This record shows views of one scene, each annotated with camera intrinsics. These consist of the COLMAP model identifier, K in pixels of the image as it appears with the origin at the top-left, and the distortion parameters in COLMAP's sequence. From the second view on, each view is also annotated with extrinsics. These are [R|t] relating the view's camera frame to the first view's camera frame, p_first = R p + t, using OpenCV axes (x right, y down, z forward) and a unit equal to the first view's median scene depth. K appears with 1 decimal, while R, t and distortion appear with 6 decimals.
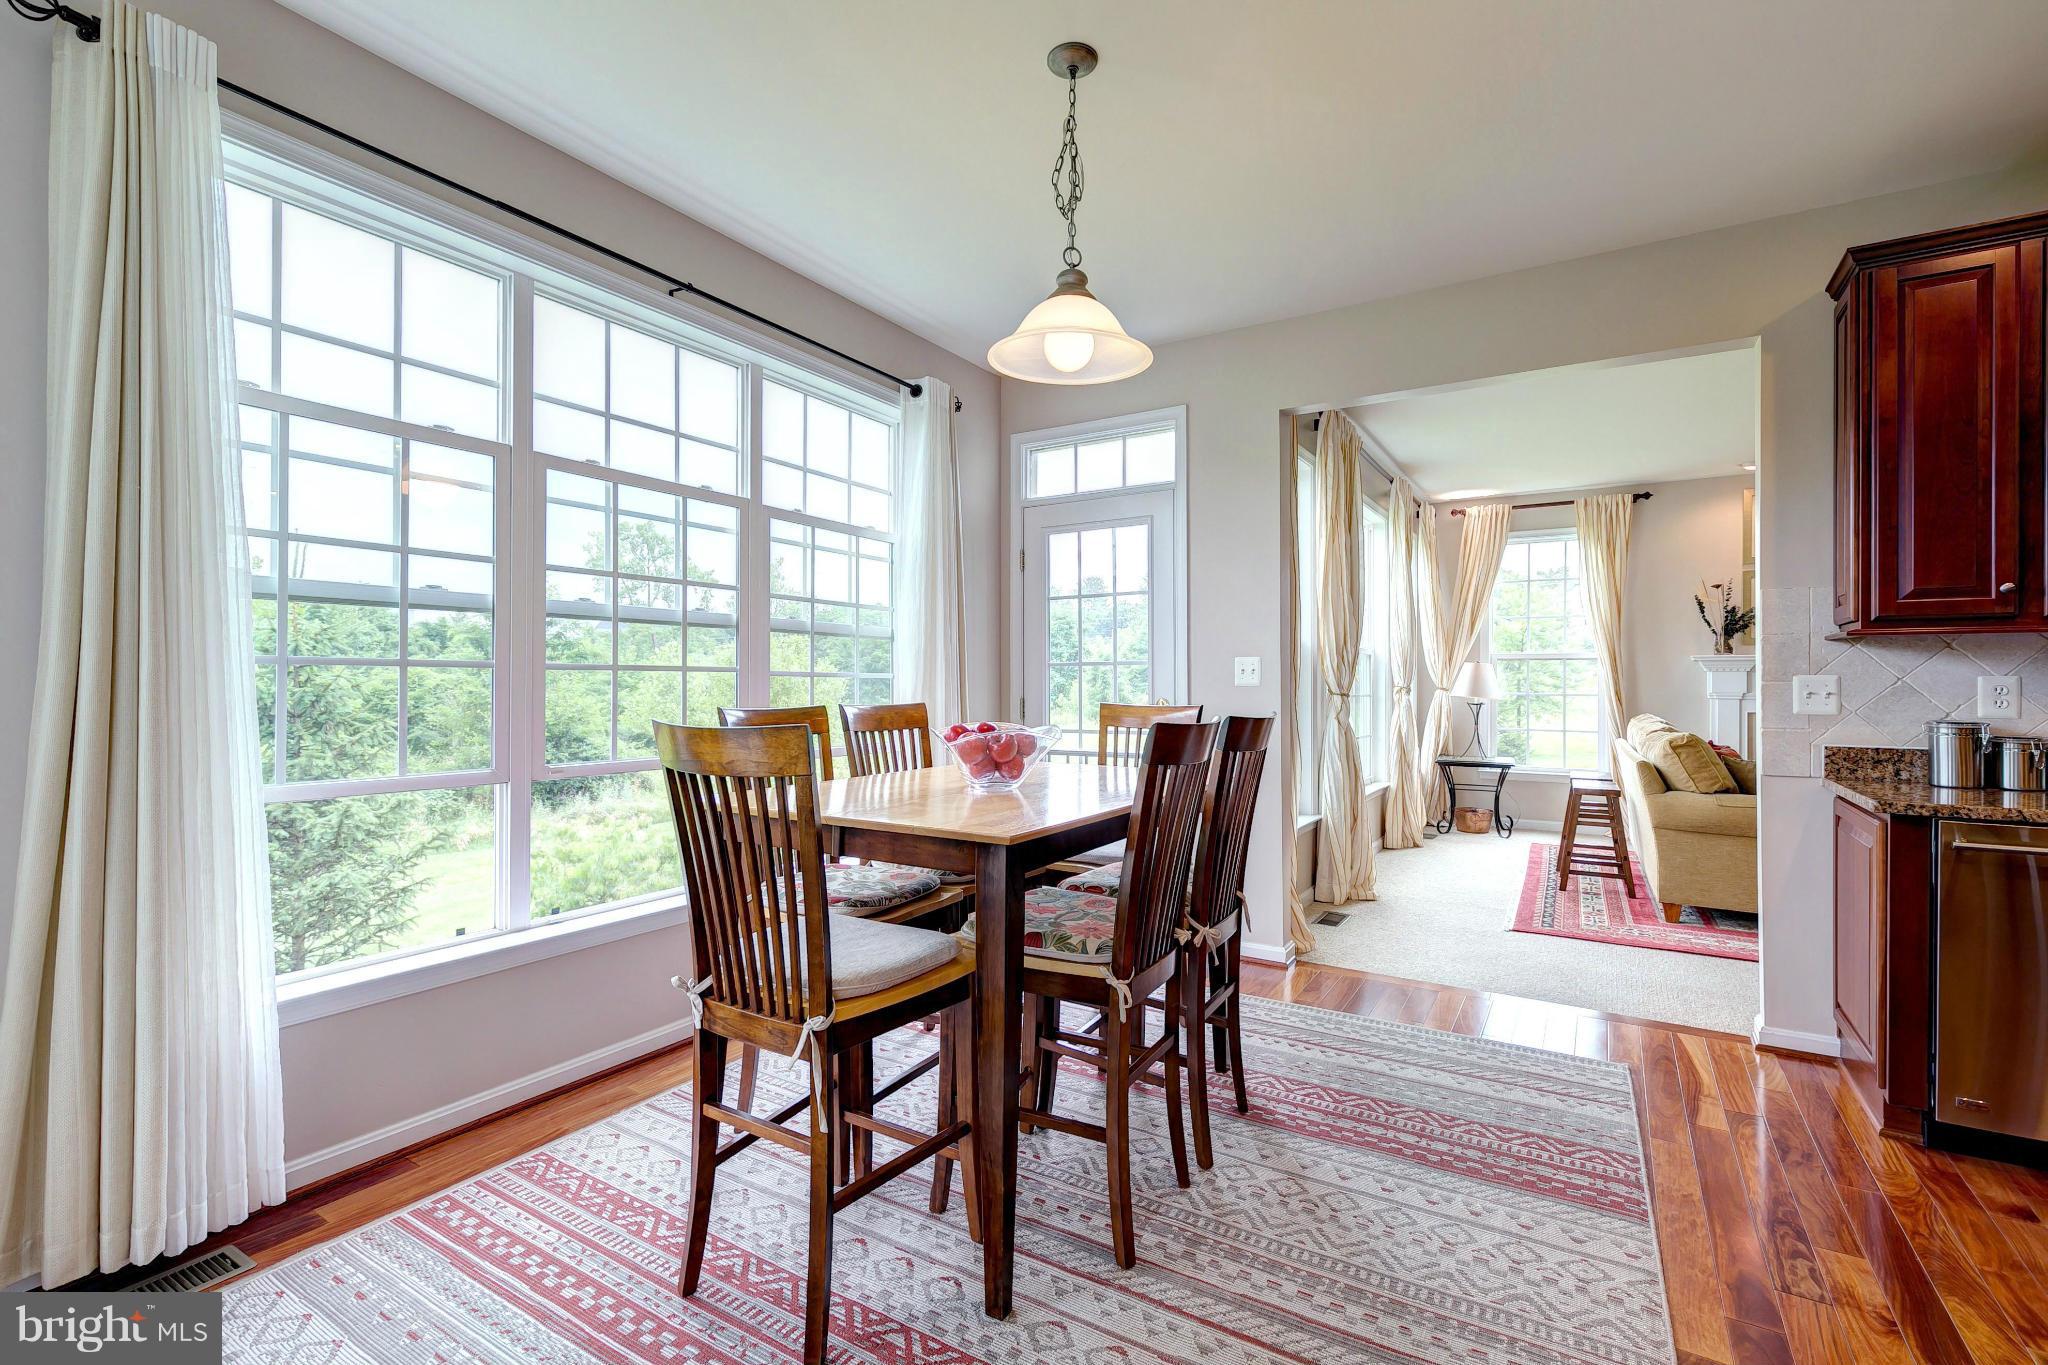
lens RADIAL K [[922.0, 0, 1025.3], [0, 922.0, 680.9], [0, 0, 1]] dist [0.007674, -0.000577]
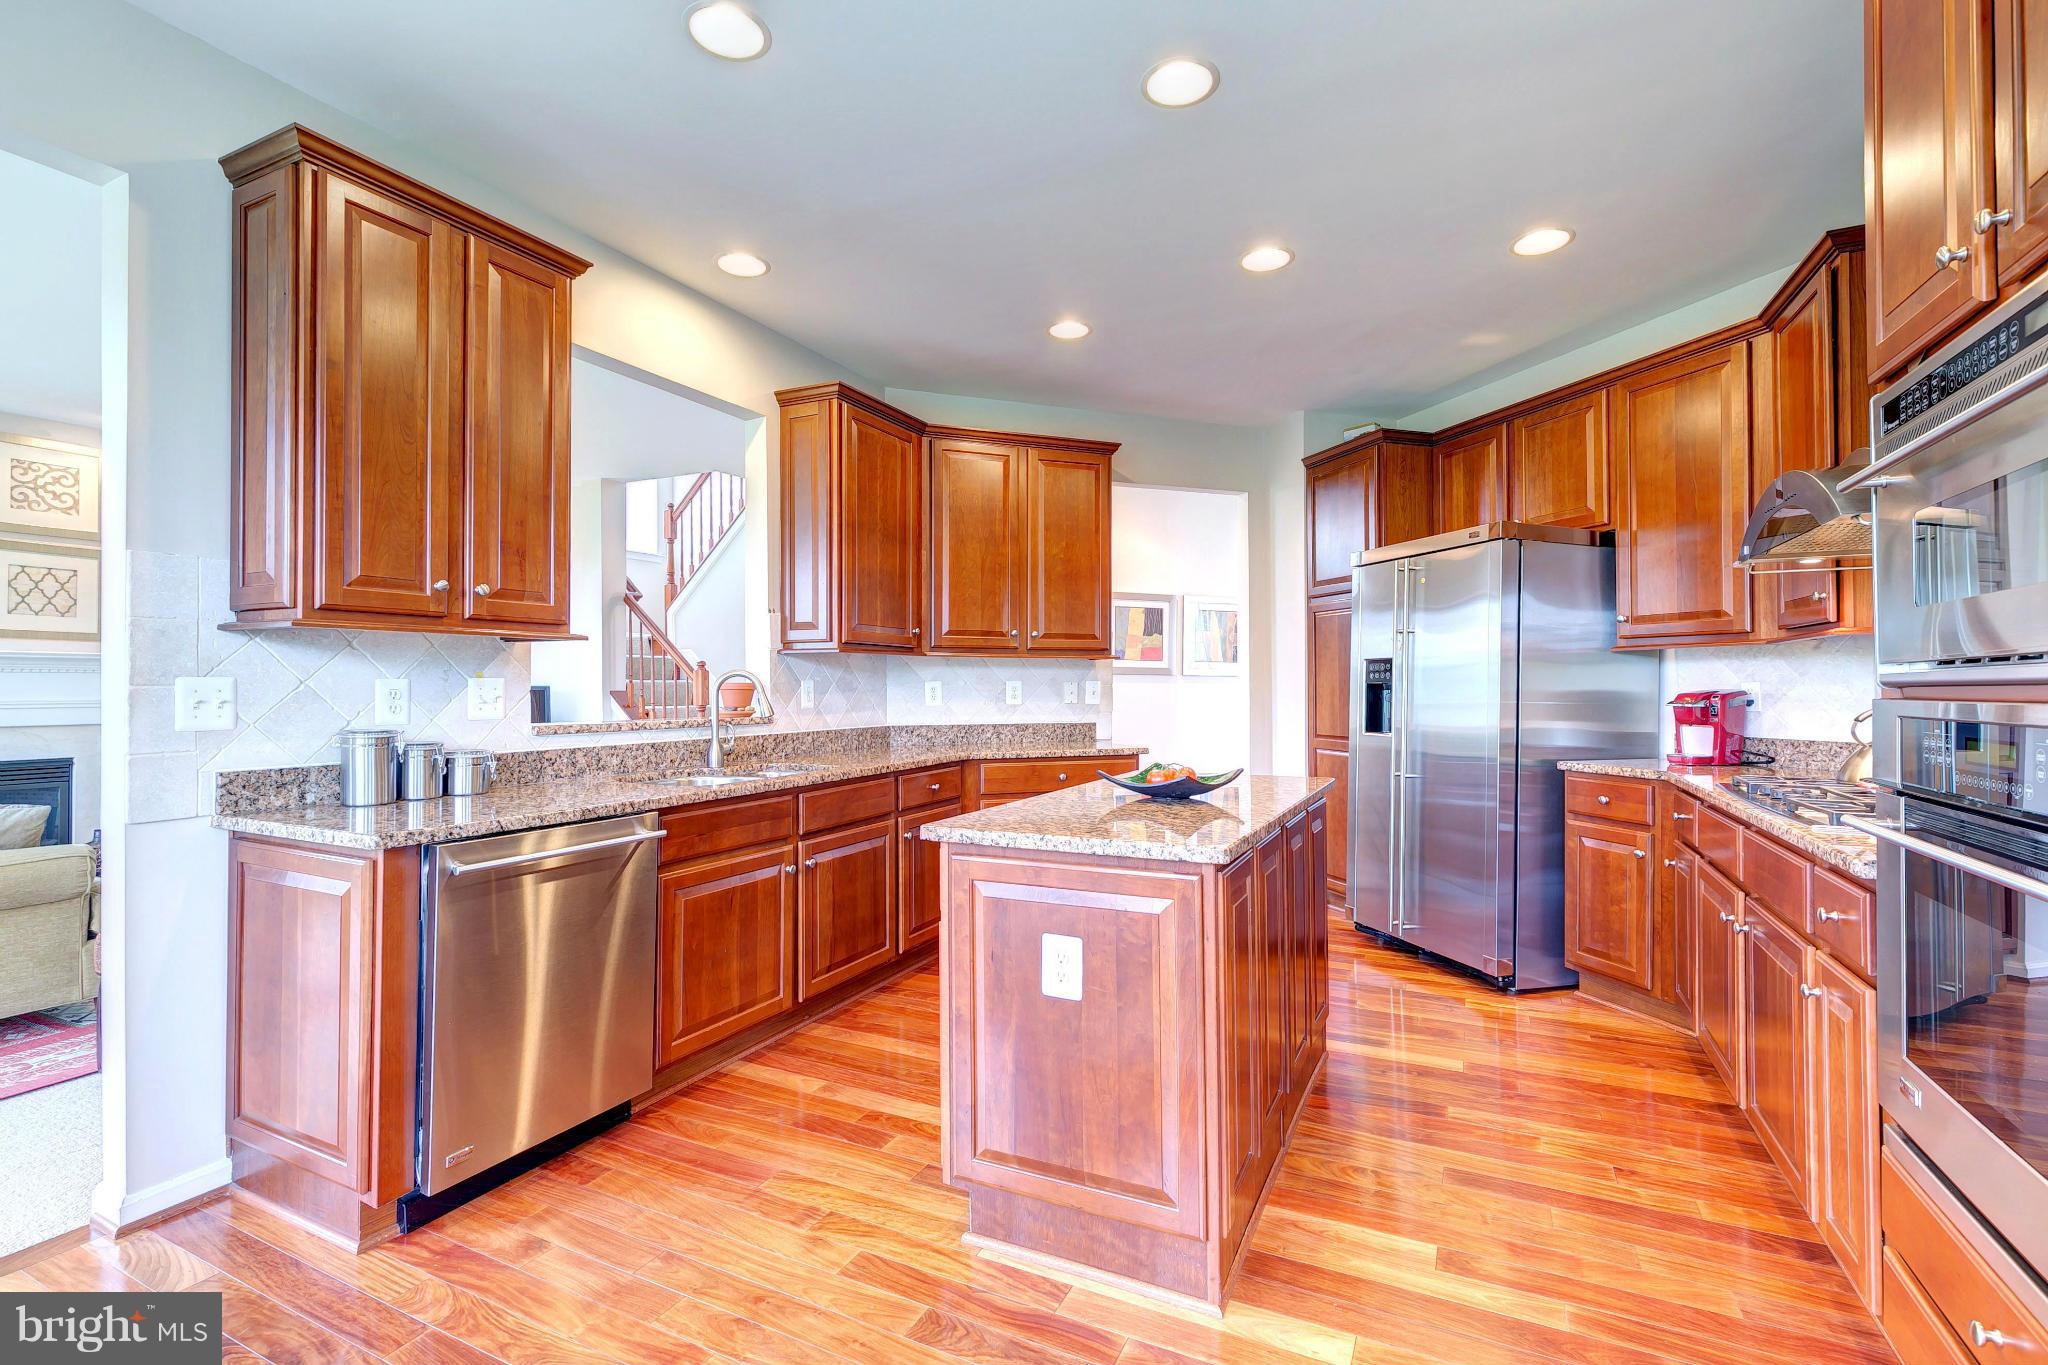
lens RADIAL K [[922.0, 0, 1034.3], [0, 922.0, 680.3], [0, 0, 1]] dist [0.007674, -0.000577]
pose [[-0.101361, 0.003272, 0.994844, 0.058158], [0.000096, 0.999995, -0.003280, -0.000887], [-0.994850, -0.000237, -0.101361, 0.442894]]
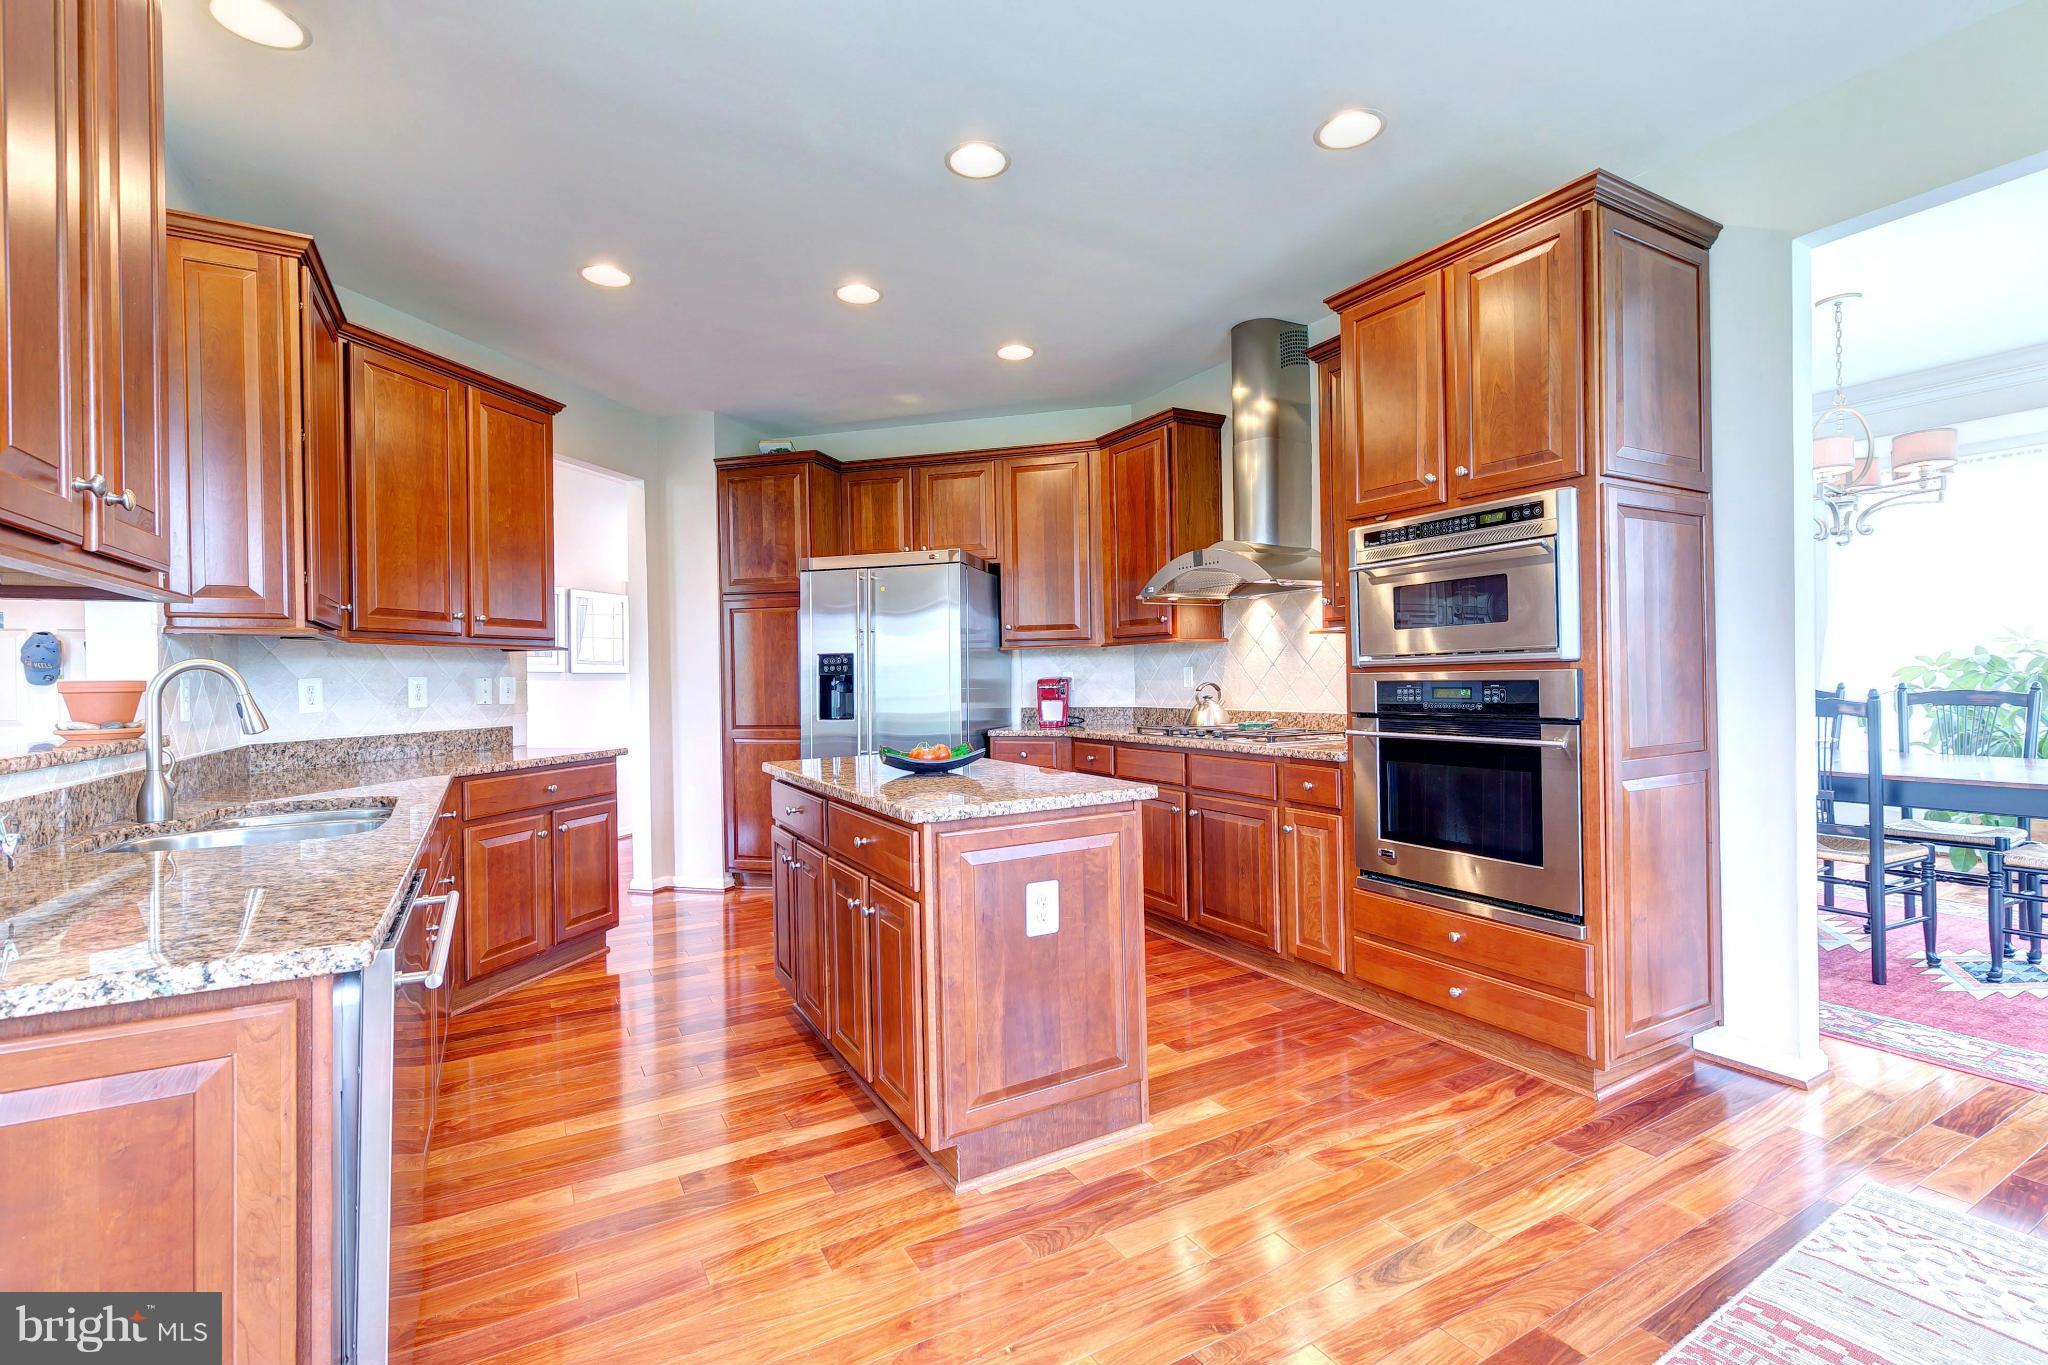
lens RADIAL K [[922.0, 0, 1027.1], [0, 922.0, 680.7], [0, 0, 1]] dist [0.007674, -0.000577]
pose [[-0.880274, 0.010436, 0.474350, 0.354944], [0.014597, 0.999881, 0.005091, 0.005580], [-0.474240, 0.011405, -0.880322, 1.048936]]
